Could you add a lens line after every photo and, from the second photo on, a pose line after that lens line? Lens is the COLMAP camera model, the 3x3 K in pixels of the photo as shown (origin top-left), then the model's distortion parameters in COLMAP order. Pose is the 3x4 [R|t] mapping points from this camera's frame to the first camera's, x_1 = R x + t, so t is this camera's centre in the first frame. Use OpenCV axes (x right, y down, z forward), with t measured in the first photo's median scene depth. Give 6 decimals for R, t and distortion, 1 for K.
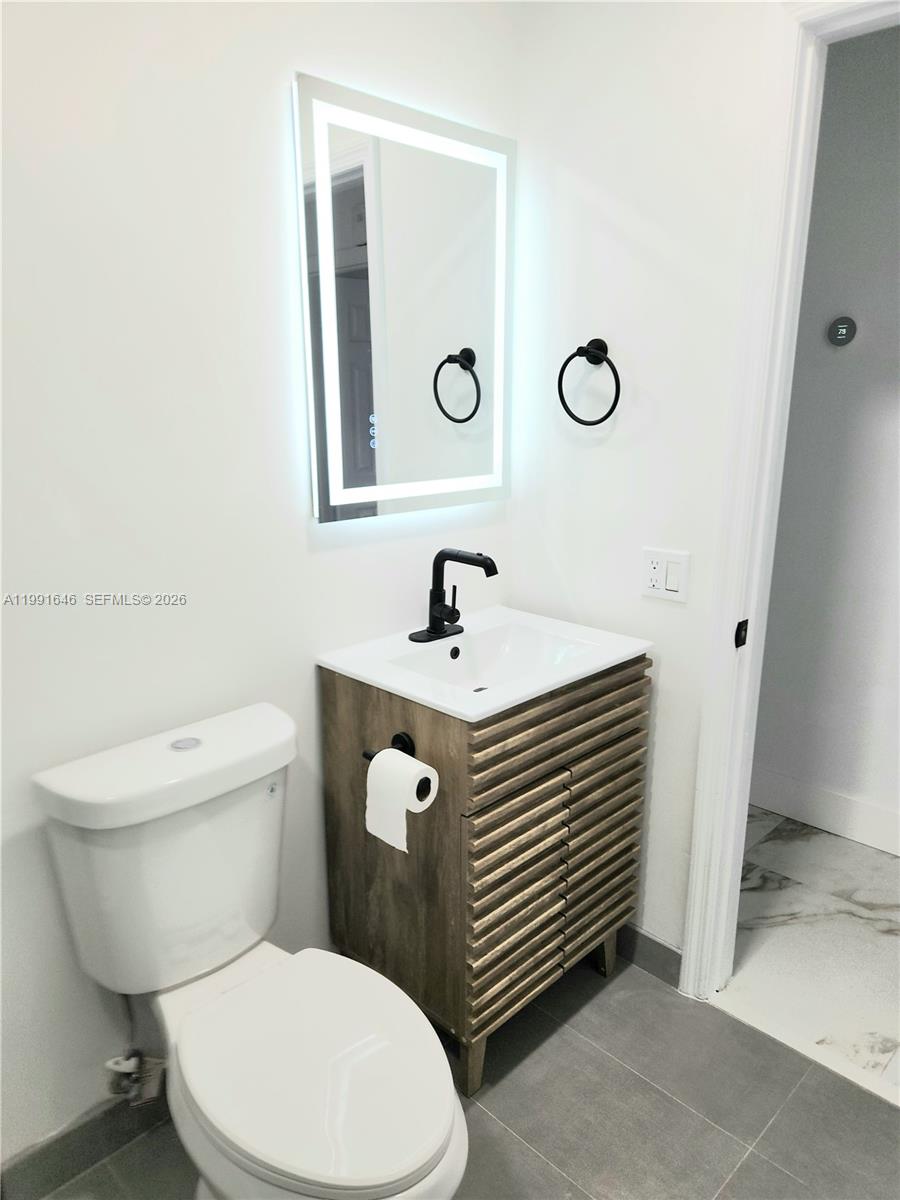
lens RADIAL K [[809.6, 0, 450.3], [0, 809.6, 603.1], [0, 0, 1]] dist [0.064729, -0.052956]
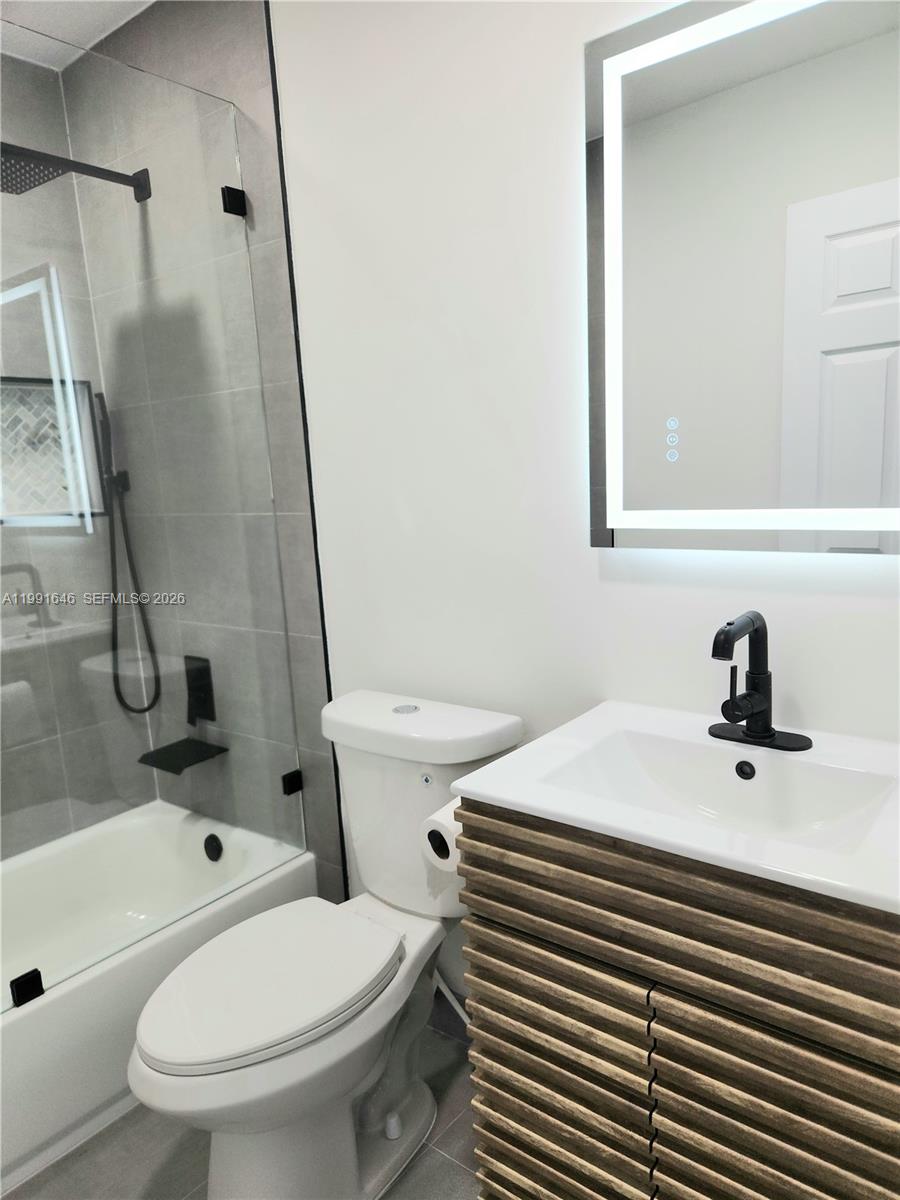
lens RADIAL K [[809.6, 0, 450.3], [0, 809.6, 603.1], [0, 0, 1]] dist [0.064729, -0.052956]
pose [[0.104521, 0.163814, -0.980939, 0.729448], [-0.182579, 0.972738, 0.142990, -0.143323], [0.977620, 0.164153, 0.131580, 0.780255]]
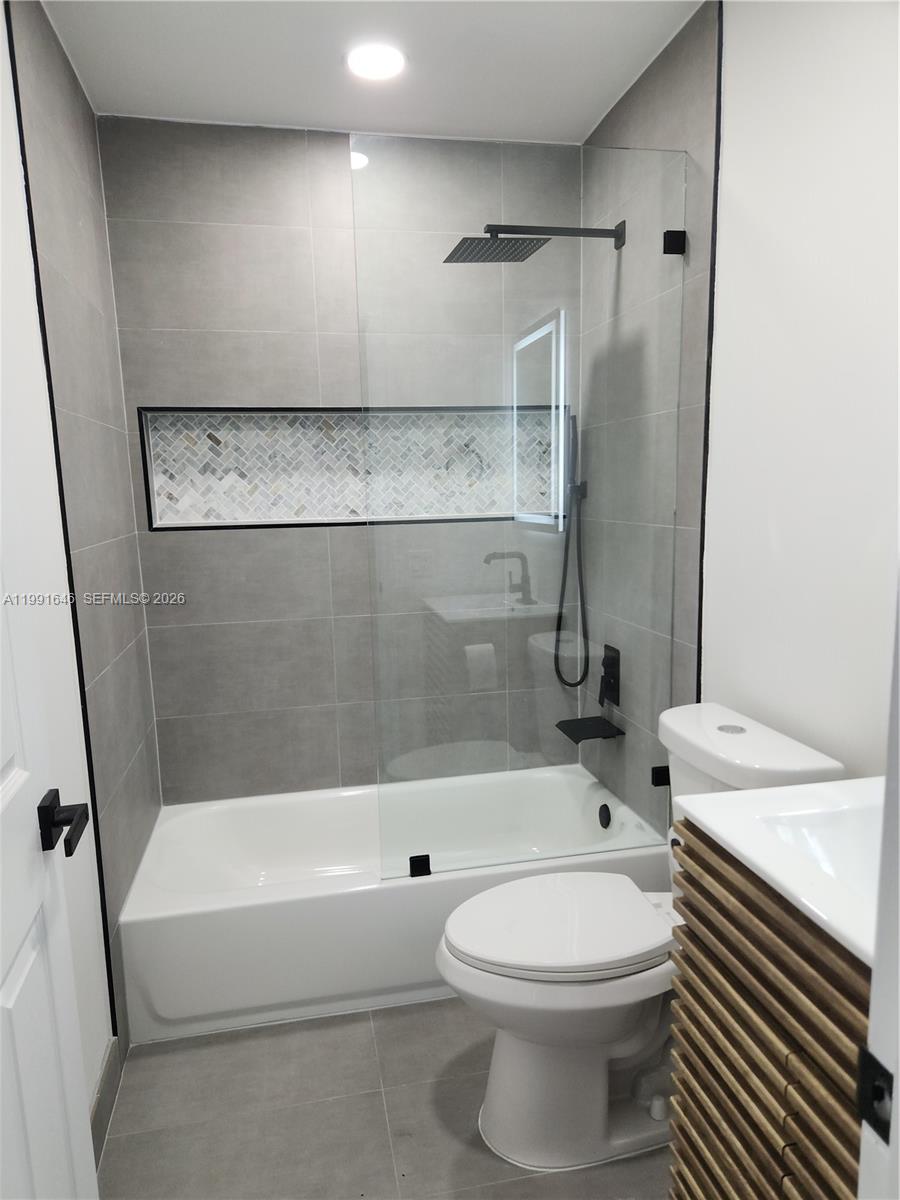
lens RADIAL K [[801.7, 0, 472.8], [0, 801.7, 605.3], [0, 0, 1]] dist [0.068003, -0.052380]
pose [[-0.537018, 0.141419, -0.831632, 0.765993], [-0.176376, 0.945235, 0.274631, -0.236799], [0.824926, 0.294161, -0.482665, 1.071933]]
